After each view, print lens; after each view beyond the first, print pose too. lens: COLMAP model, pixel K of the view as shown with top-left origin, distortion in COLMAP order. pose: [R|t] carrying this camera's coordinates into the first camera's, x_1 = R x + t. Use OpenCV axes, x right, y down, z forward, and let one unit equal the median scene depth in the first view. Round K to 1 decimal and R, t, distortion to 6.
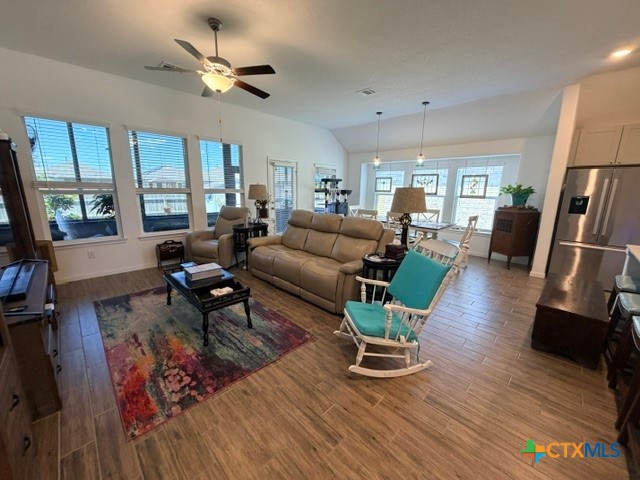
lens RADIAL K [[257.0, 0, 319.5], [0, 257.0, 239.5], [0, 0, 1]] dist [0.002669, 0.000097]
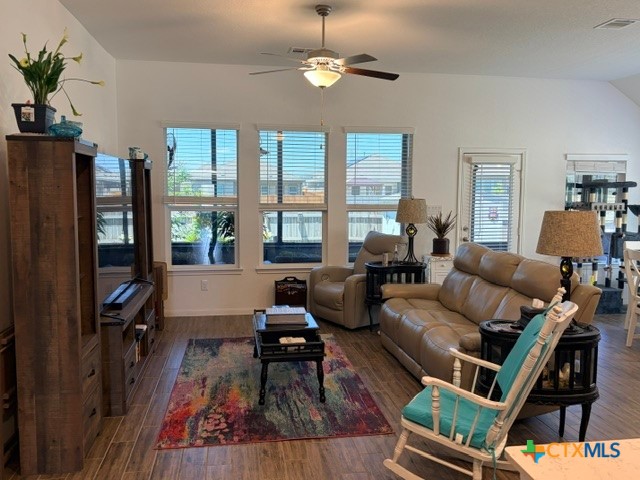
lens RADIAL K [[563.5, 0, 324.3], [0, 563.5, 239.8], [0, 0, 1]] dist [0.048058, -0.046532]
pose [[0.815117, 0.045414, -0.577514, 0.421932], [-0.111056, 0.990682, -0.078843, 0.013911], [0.568552, 0.128403, 0.812565, -0.227444]]
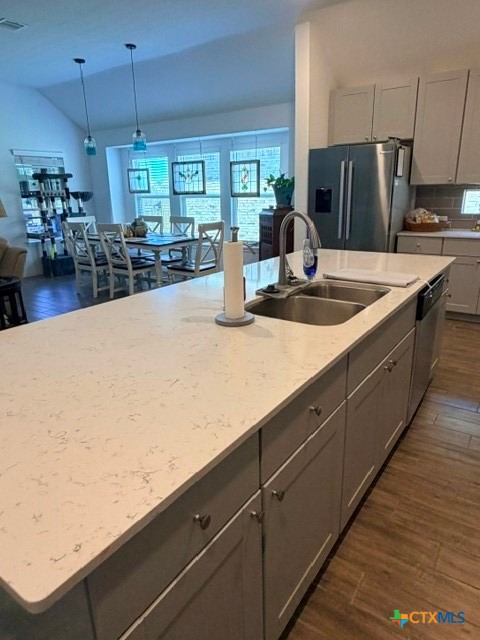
lens RADIAL K [[420.9, 0, 246.5], [0, 420.9, 317.4], [0, 0, 1]] dist [-0.002001, 0.001728]
pose [[0.981512, -0.088698, 0.169606, 0.553039], [0.072226, 0.992267, 0.100947, 0.058349], [-0.177248, -0.086830, 0.980328, -0.147065]]
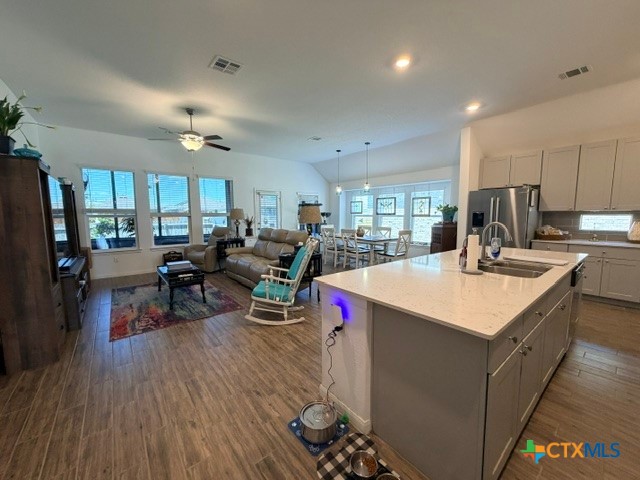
lens RADIAL K [[257.0, 0, 318.8], [0, 257.0, 239.2], [0, 0, 1]] dist [0.002669, 0.000097]
pose [[0.994499, -0.010192, -0.104248, 0.363568], [-0.000378, 0.994899, -0.100876, 0.086975], [0.104744, 0.100361, 0.989422, -0.289050]]
